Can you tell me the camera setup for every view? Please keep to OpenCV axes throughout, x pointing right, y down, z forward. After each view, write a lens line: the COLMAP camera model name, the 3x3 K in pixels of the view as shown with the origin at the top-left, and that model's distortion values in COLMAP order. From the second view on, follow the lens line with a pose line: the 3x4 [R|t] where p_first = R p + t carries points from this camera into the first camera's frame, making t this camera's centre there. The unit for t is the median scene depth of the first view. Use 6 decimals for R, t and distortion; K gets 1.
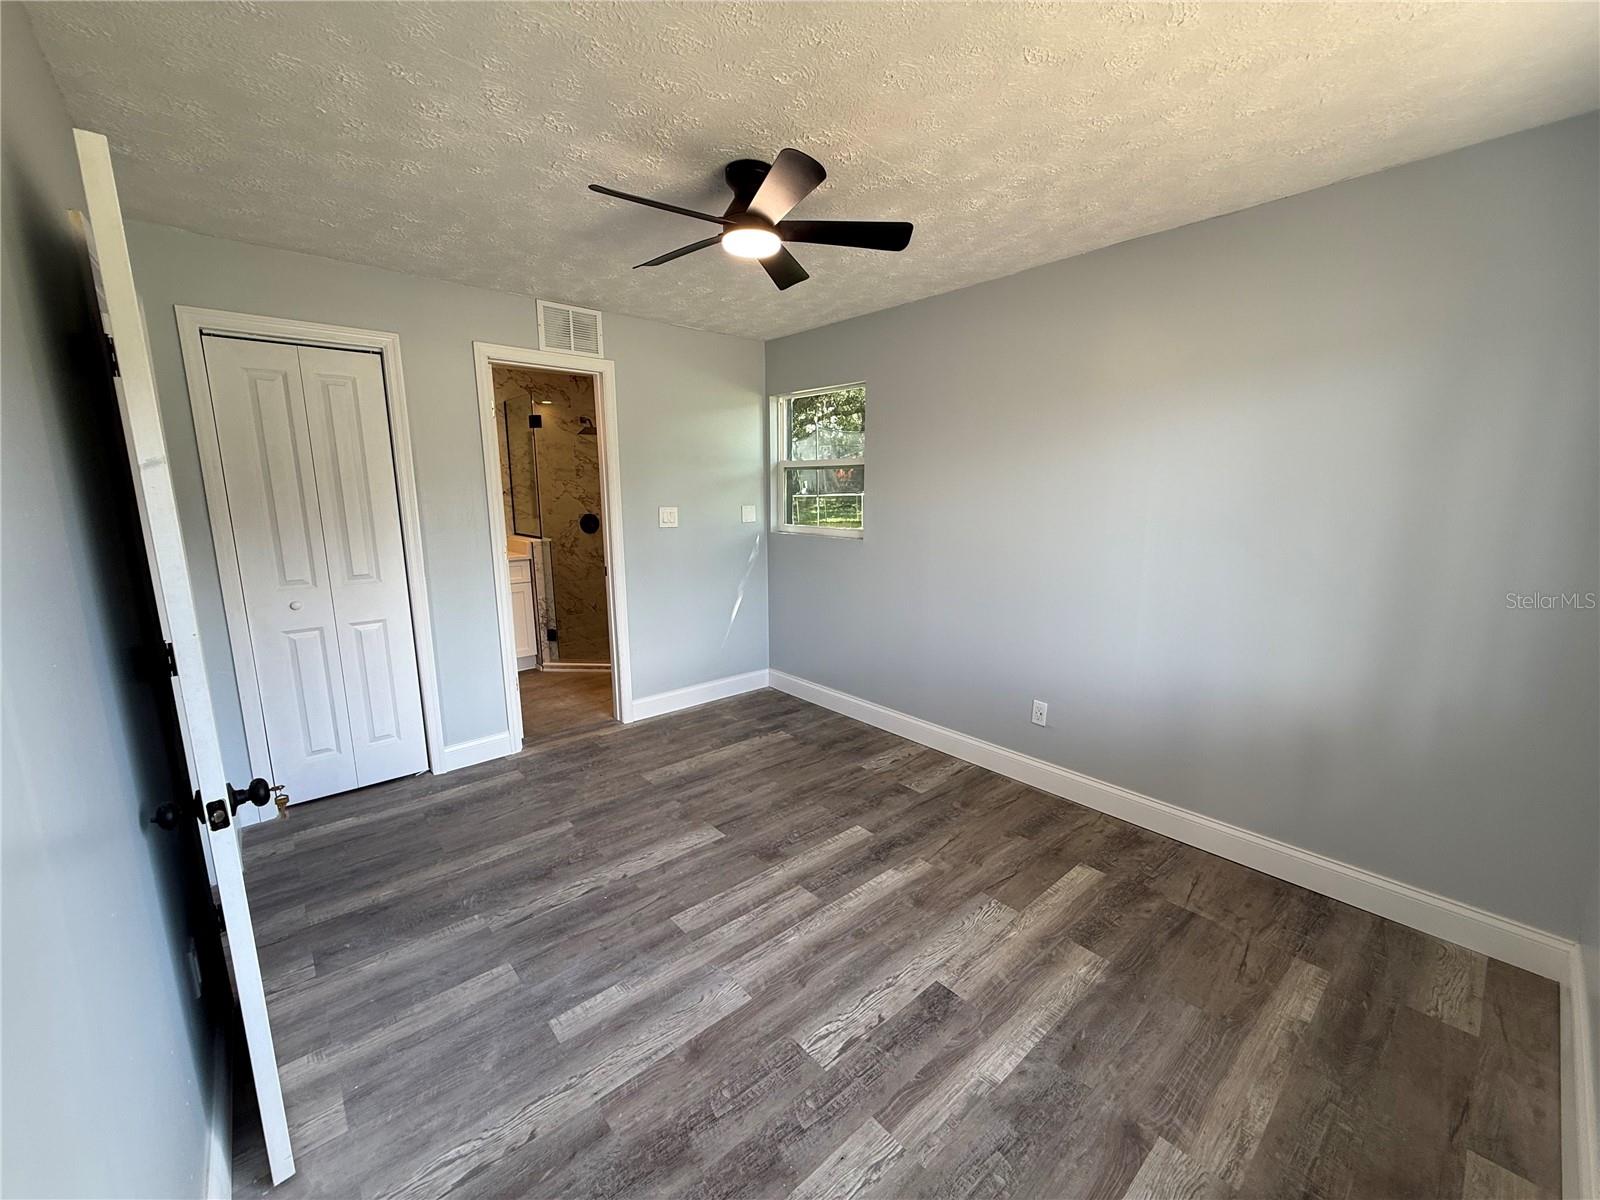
lens RADIAL K [[633.4, 0, 795.2], [0, 633.4, 601.5], [0, 0, 1]] dist [0.000247, 0.000104]
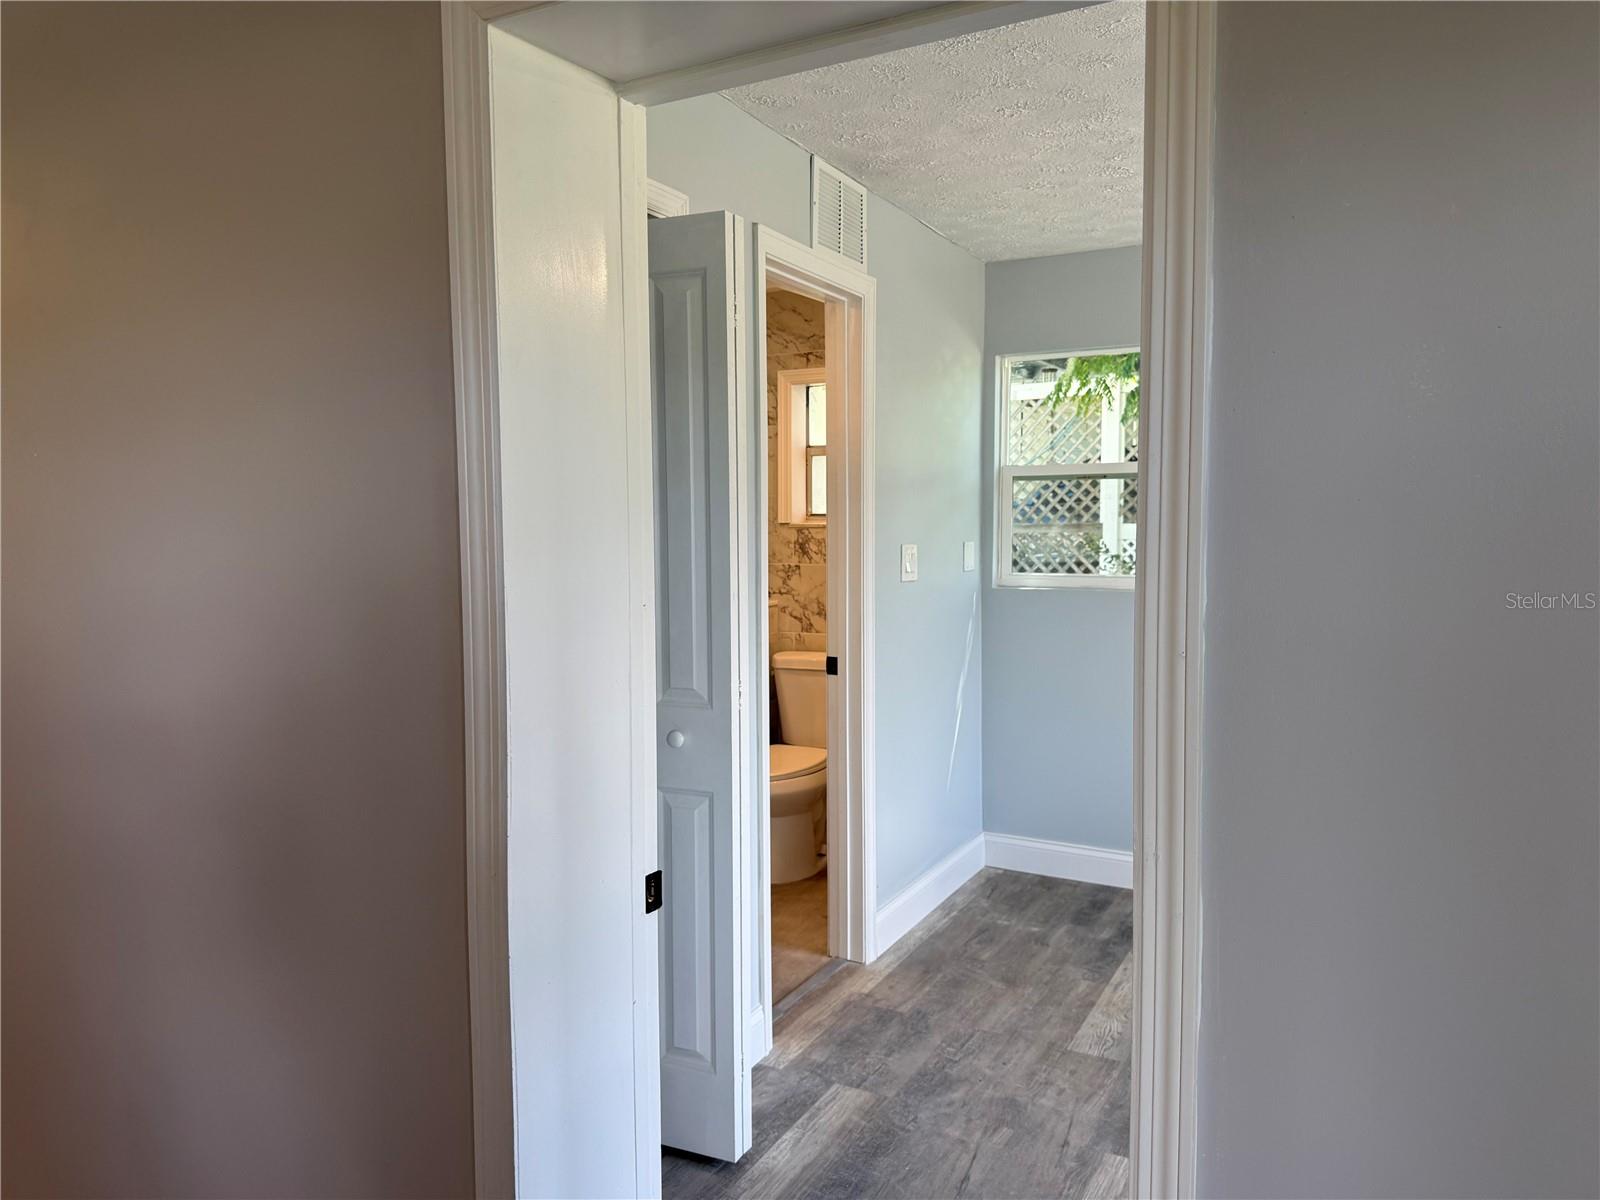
lens RADIAL K [[1133.8, 0, 800.0], [0, 1133.8, 600.0], [0, 0, 1]] dist [0.056170, -0.060112]
pose [[0.933876, -0.027019, 0.356576, -1.103932], [0.064396, 0.993547, -0.093368, -0.029217], [-0.351752, 0.110156, 0.929589, 0.228453]]
